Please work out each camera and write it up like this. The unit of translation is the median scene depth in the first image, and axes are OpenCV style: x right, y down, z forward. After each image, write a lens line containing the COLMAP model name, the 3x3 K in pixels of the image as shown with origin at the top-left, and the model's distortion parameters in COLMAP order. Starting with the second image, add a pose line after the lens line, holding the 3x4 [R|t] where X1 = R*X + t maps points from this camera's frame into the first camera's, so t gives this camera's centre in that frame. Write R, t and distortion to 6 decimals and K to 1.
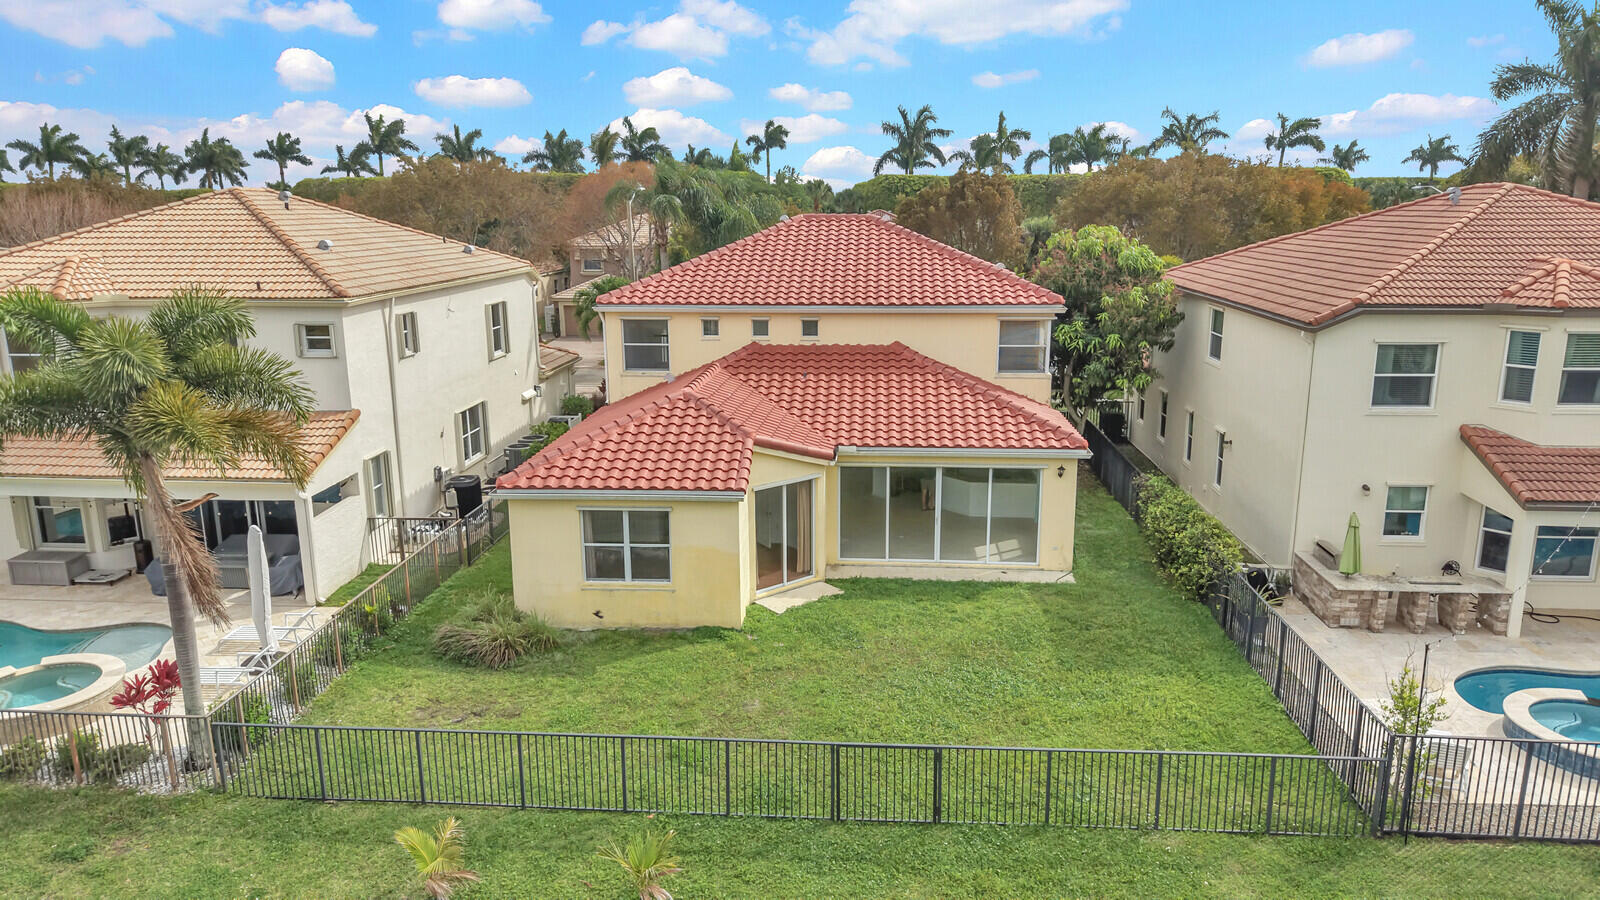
lens RADIAL K [[1069.2, 0, 791.1], [0, 1069.2, 452.1], [0, 0, 1]] dist [0.035019, -0.049319]
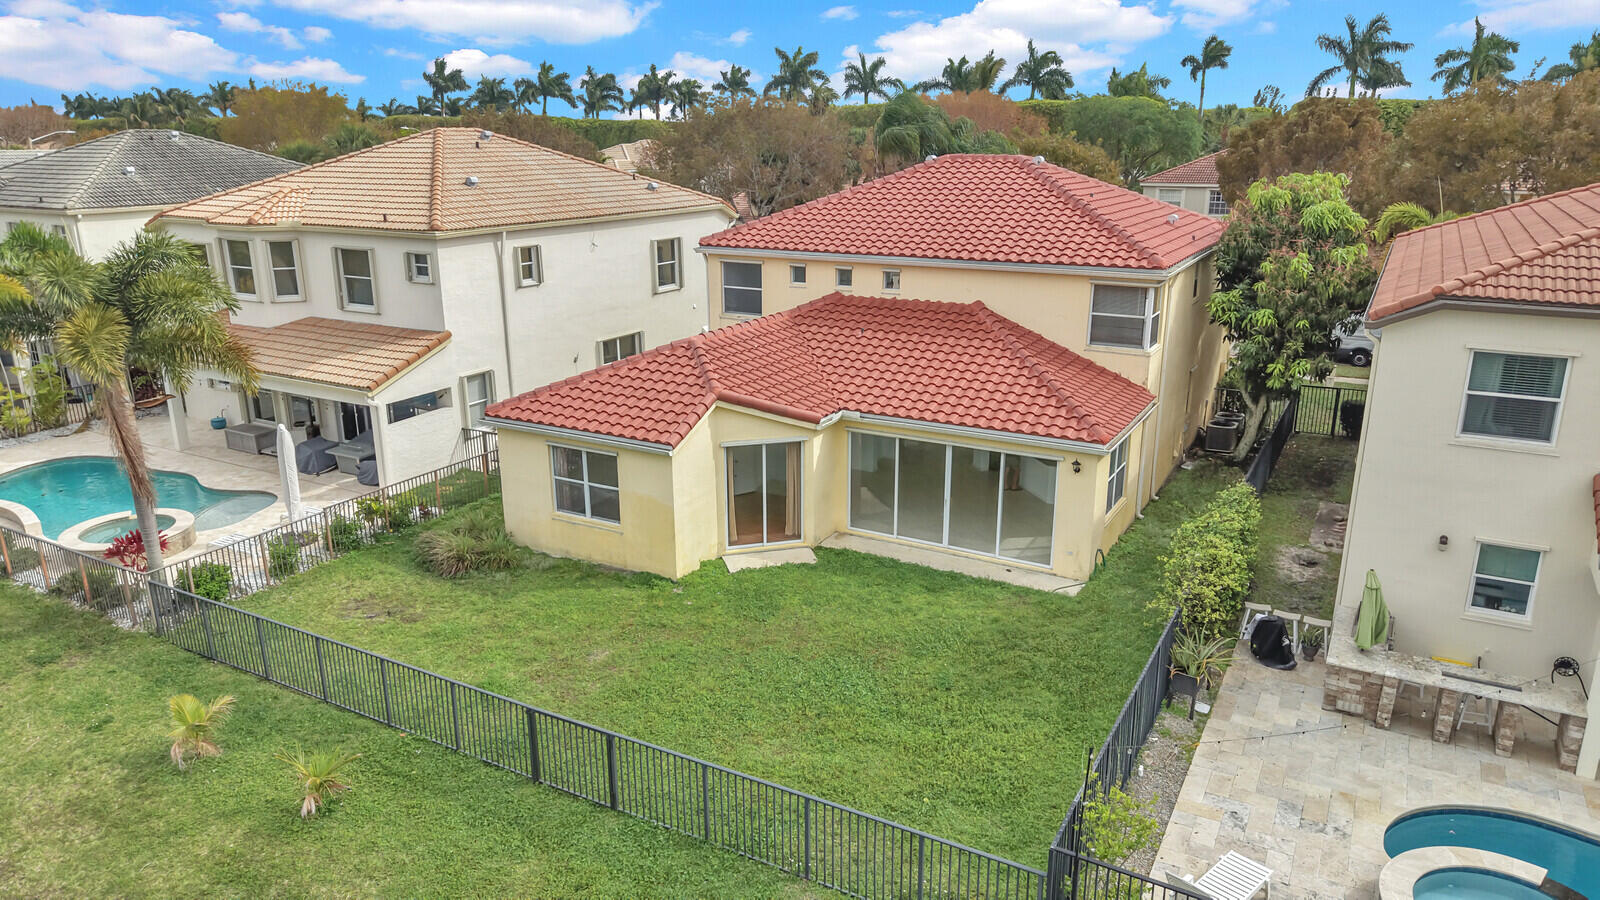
lens RADIAL K [[1069.2, 0, 791.1], [0, 1069.2, 452.1], [0, 0, 1]] dist [0.035019, -0.049319]
pose [[0.904674, 0.123126, -0.407928, 0.401103], [-0.096160, 0.991639, 0.086052, -0.046332], [0.415113, -0.038623, 0.908950, 0.123143]]
